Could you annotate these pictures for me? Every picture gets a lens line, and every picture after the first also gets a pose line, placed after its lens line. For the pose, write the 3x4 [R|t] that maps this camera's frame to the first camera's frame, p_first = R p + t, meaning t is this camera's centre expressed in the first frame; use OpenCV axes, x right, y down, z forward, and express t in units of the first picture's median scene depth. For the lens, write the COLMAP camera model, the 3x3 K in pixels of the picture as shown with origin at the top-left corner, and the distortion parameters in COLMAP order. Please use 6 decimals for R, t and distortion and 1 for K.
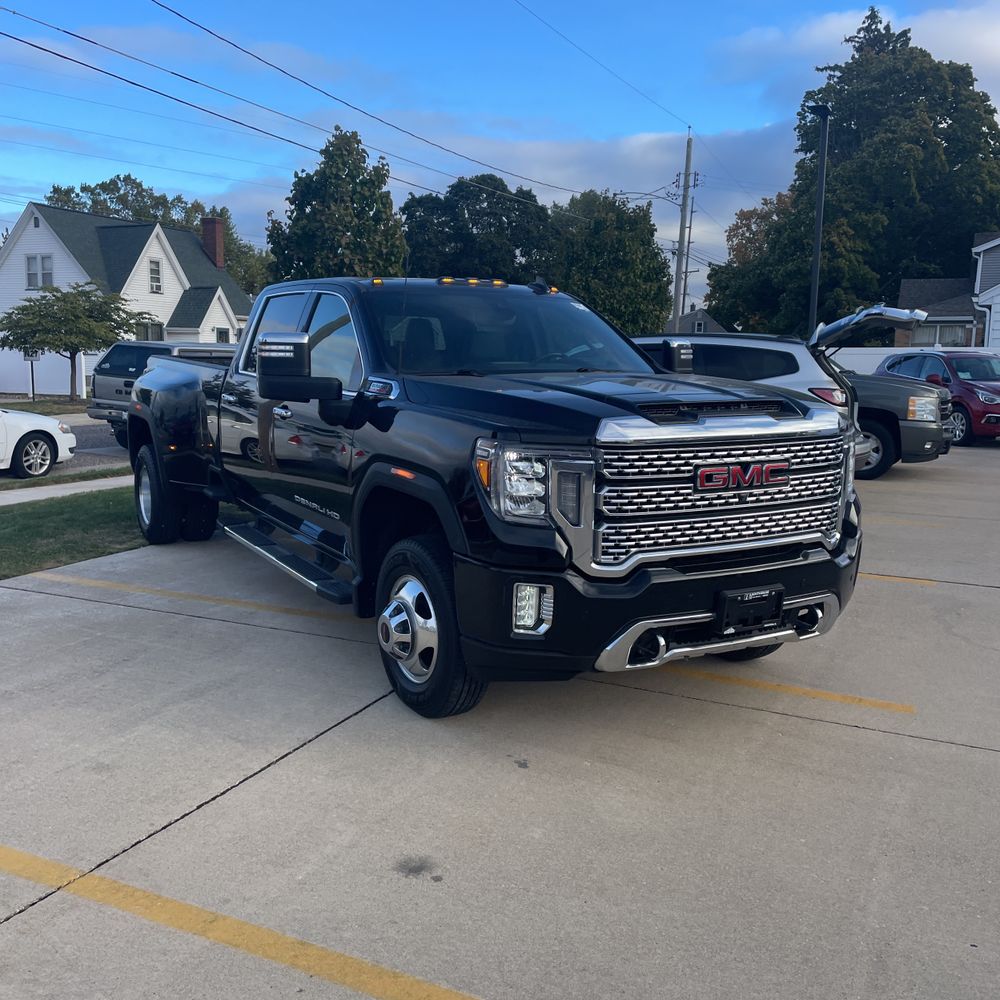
lens RADIAL K [[996.0, 0, 495.8], [0, 996.0, 518.7], [0, 0, 1]] dist [0.050693, 0.000000]
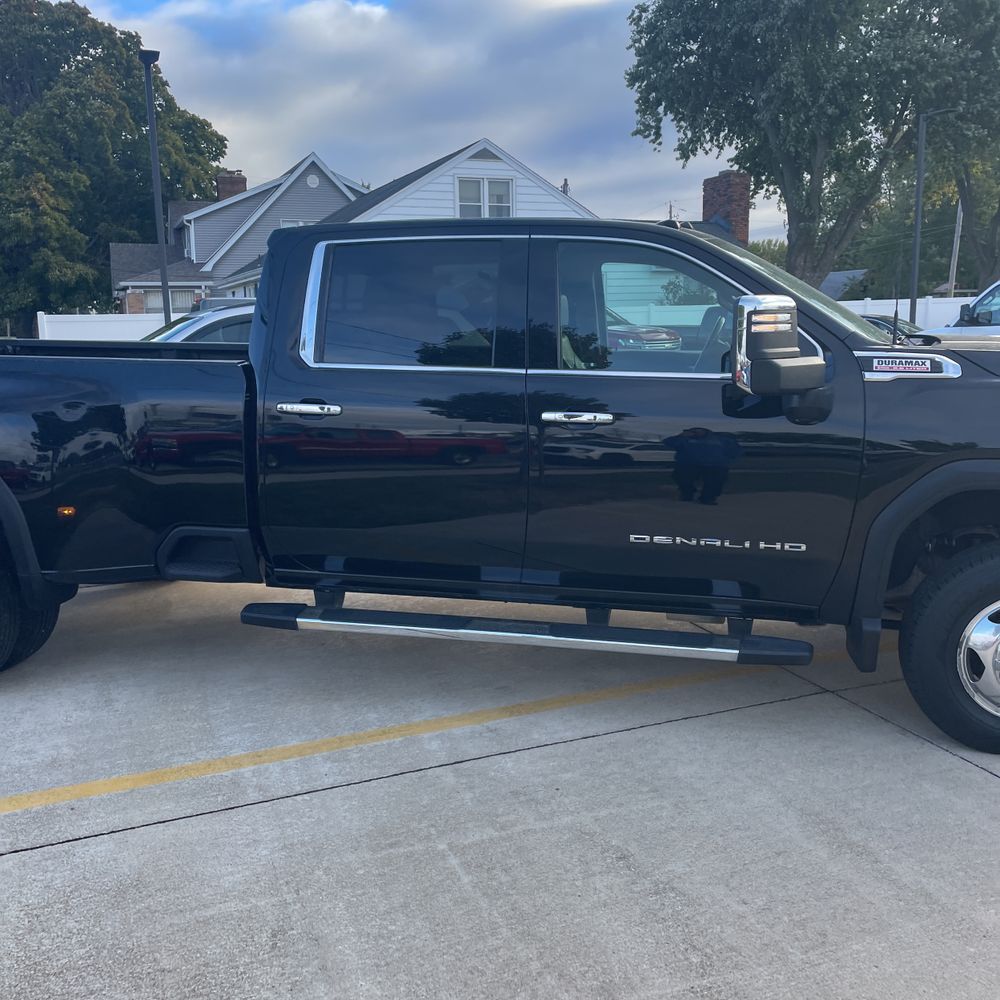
lens RADIAL K [[996.0, 0, 494.7], [0, 996.0, 505.0], [0, 0, 1]] dist [0.050693, 0.000000]
pose [[0.675575, -0.159770, 0.719772, -0.856174], [0.145121, 0.985956, 0.082646, -0.129387], [-0.722868, 0.048620, 0.689274, 0.675396]]
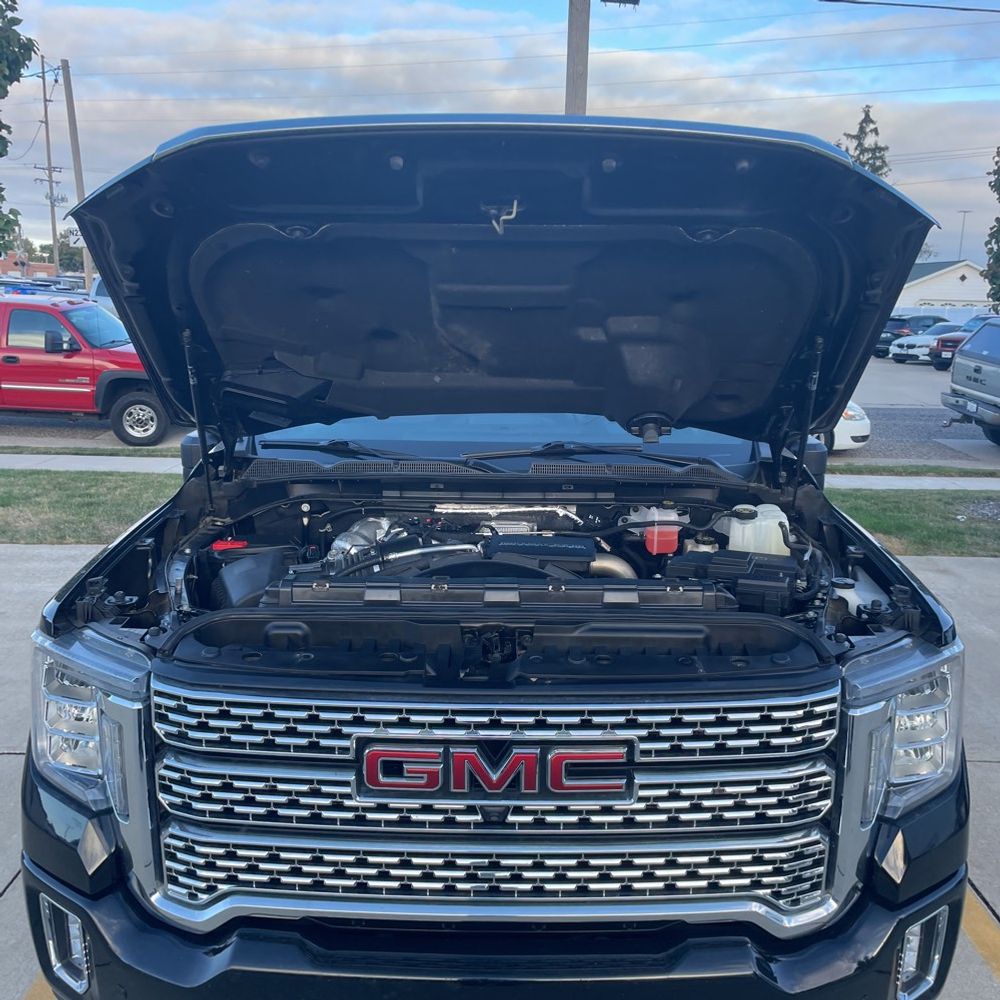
lens RADIAL K [[996.0, 0, 517.2], [0, 996.0, 514.7], [0, 0, 1]] dist [0.050693, 0.000000]
pose [[0.866960, 0.107141, -0.486724, 0.379132], [-0.085200, 0.994104, 0.067070, -0.154078], [0.491040, -0.016678, 0.870977, 0.497848]]
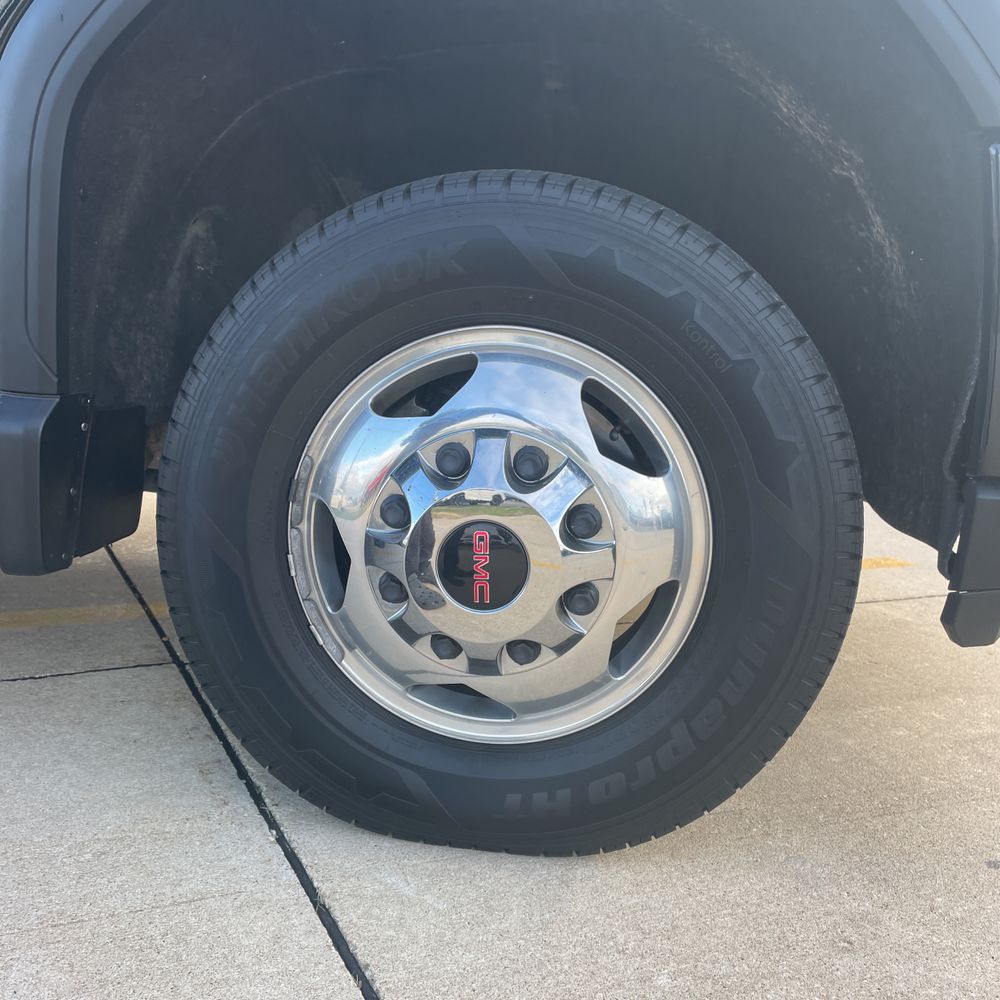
lens RADIAL K [[996.0, 0, 499.5], [0, 996.0, 505.7], [0, 0, 1]] dist [0.050693, 0.000000]
pose [[0.602974, -0.110193, 0.790114, -0.256621], [0.083630, 0.993688, 0.074762, 0.075070], [-0.793365, 0.020998, 0.608384, 0.766128]]
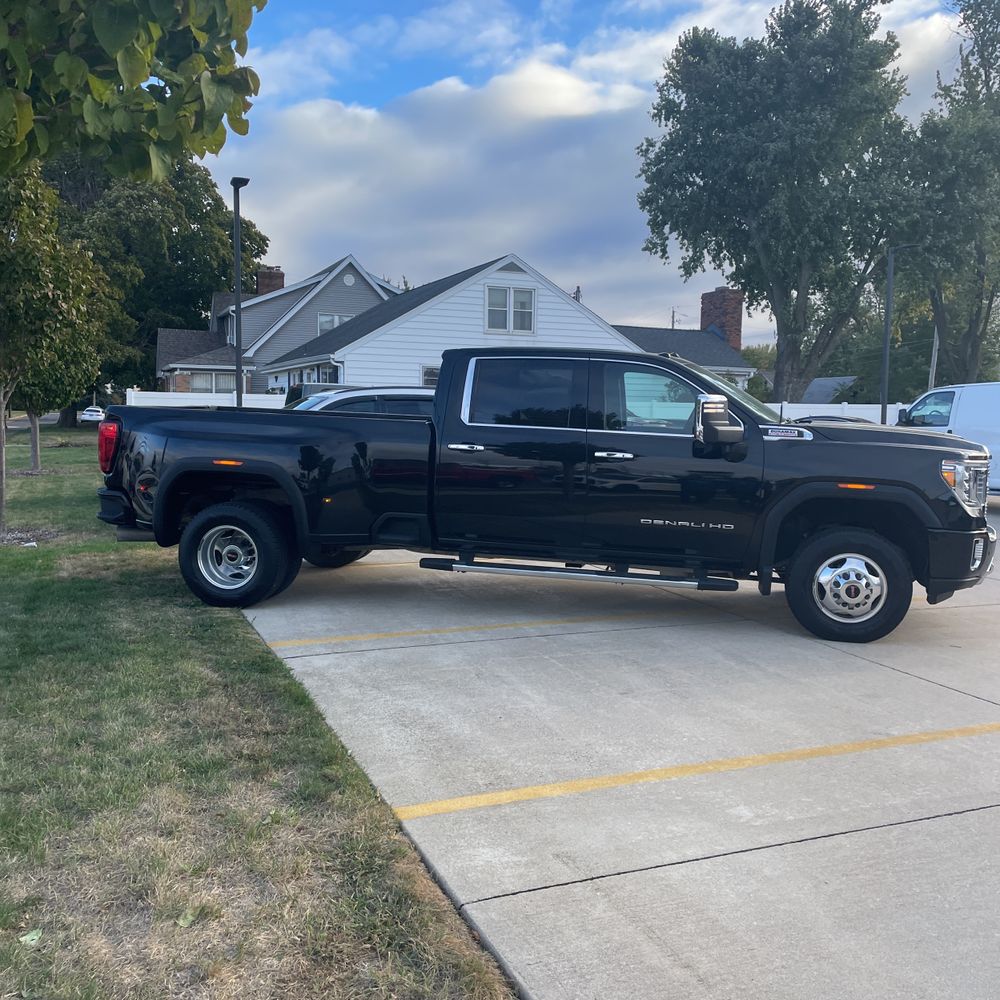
lens RADIAL K [[996.0, 0, 507.8], [0, 996.0, 496.9], [0, 0, 1]] dist [0.050693, 0.000000]
pose [[0.669951, -0.066101, 0.739457, -1.421353], [0.111573, 0.993681, -0.012259, -0.062464], [-0.733973, 0.090716, 0.673093, 0.304425]]
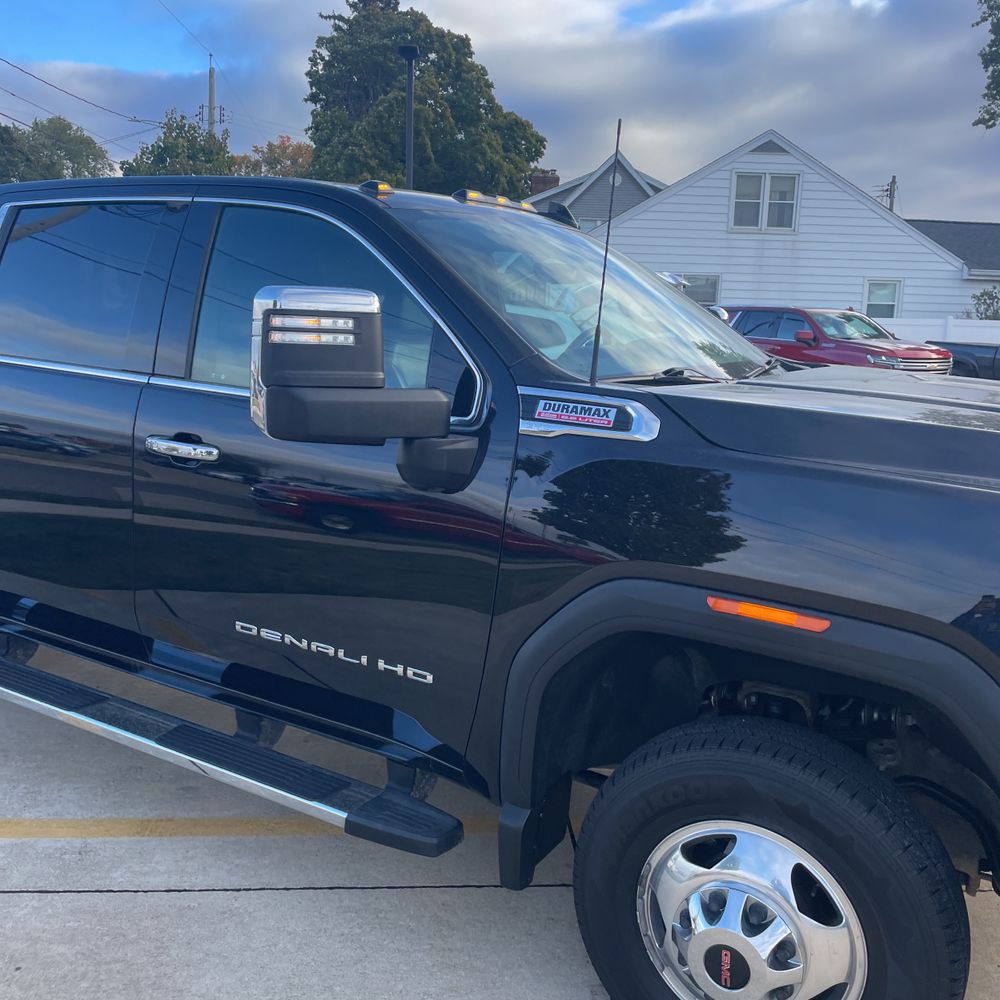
lens RADIAL K [[996.0, 0, 499.1], [0, 996.0, 502.7], [0, 0, 1]] dist [0.050693, 0.000000]
pose [[0.876430, -0.074822, 0.475680, -0.358381], [0.059891, 0.997121, 0.046495, -0.108932], [-0.477790, -0.012261, 0.878389, 0.582230]]
